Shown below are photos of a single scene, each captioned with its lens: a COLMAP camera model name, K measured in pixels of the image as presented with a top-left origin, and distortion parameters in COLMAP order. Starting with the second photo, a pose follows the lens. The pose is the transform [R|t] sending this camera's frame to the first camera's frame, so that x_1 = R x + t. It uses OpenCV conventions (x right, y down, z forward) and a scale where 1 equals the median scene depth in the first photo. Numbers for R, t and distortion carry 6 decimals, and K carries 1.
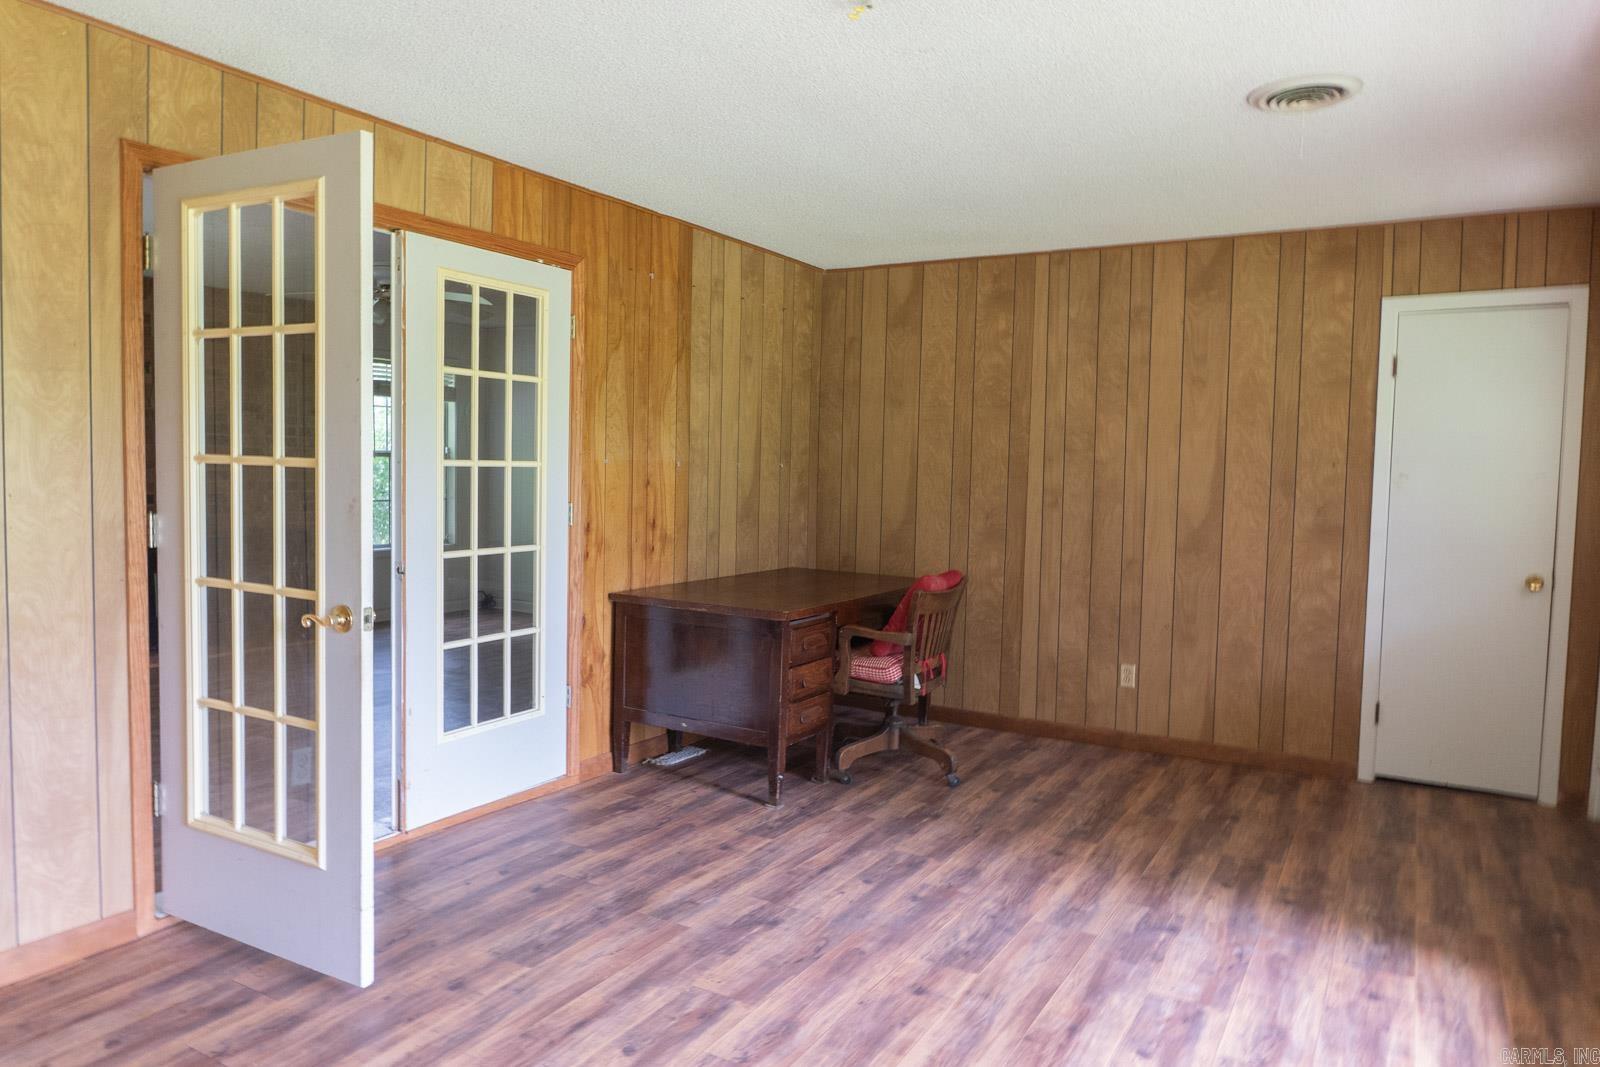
lens RADIAL K [[1075.5, 0, 800.0], [0, 1075.5, 533.5], [0, 0, 1]] dist [-0.023858, -0.001982]
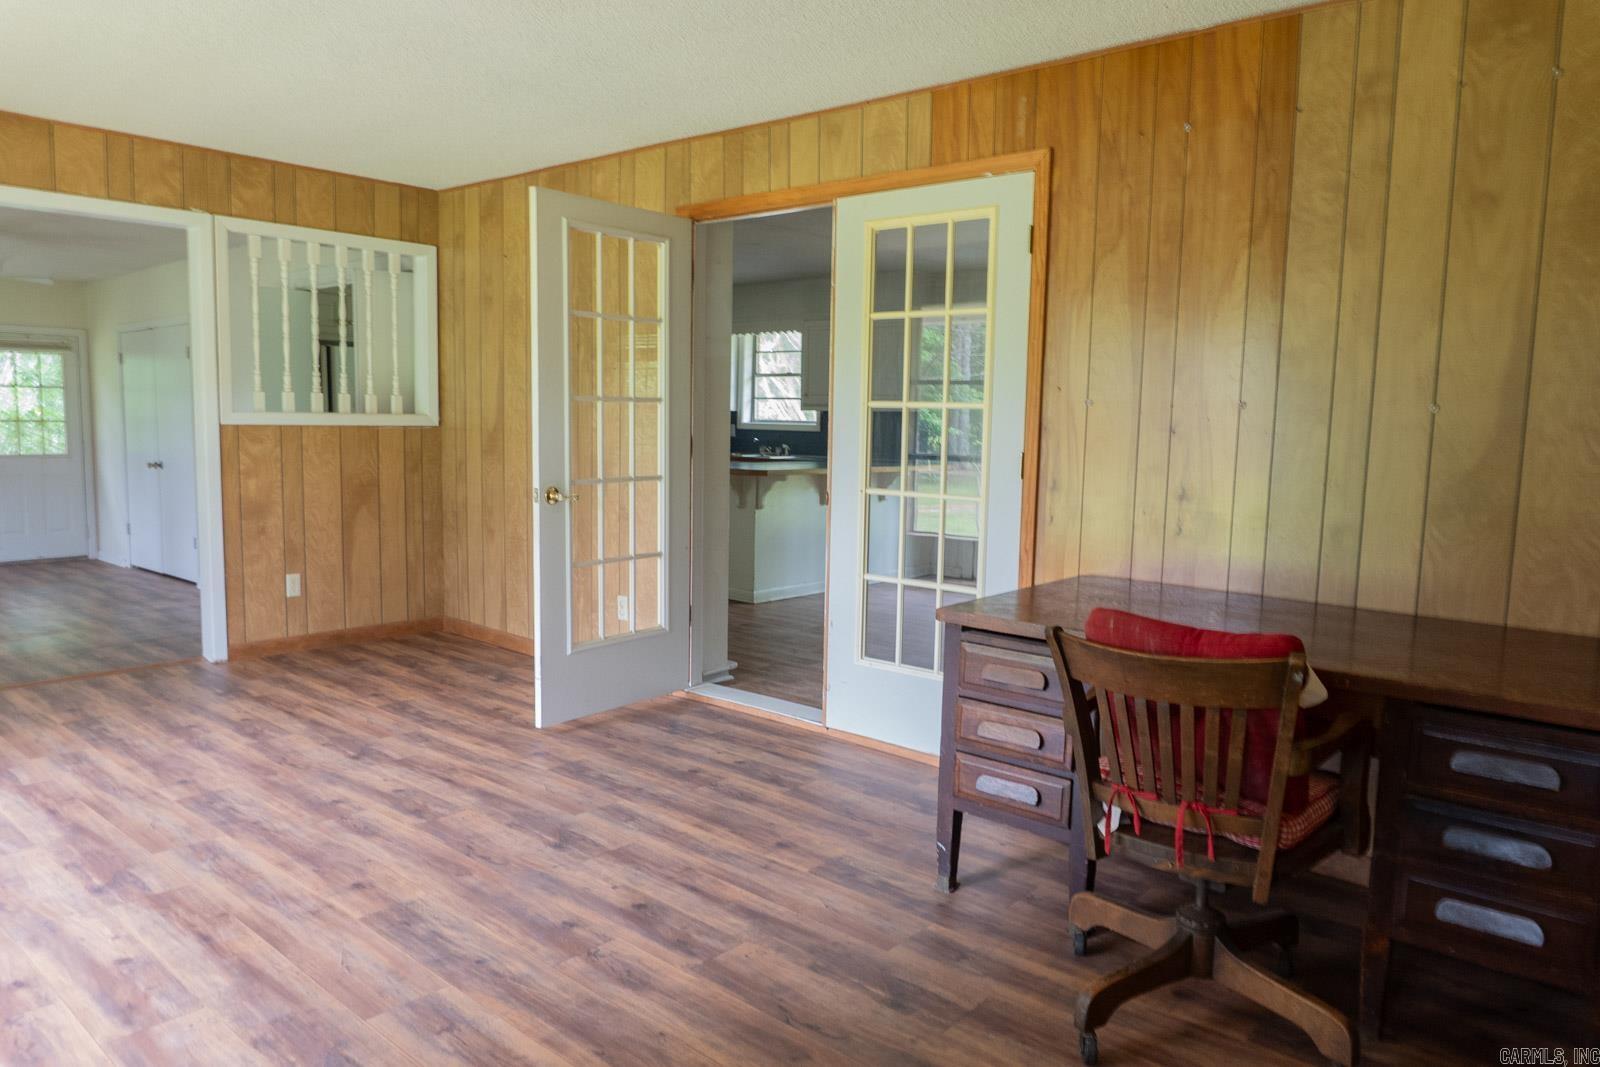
lens RADIAL K [[1075.5, 0, 800.0], [0, 1075.5, 533.5], [0, 0, 1]] dist [-0.023858, -0.001982]
pose [[-0.180704, 0.077970, -0.980442, 0.800906], [-0.091701, 0.991175, 0.095725, -0.037302], [0.979253, 0.107205, -0.171959, 1.224189]]
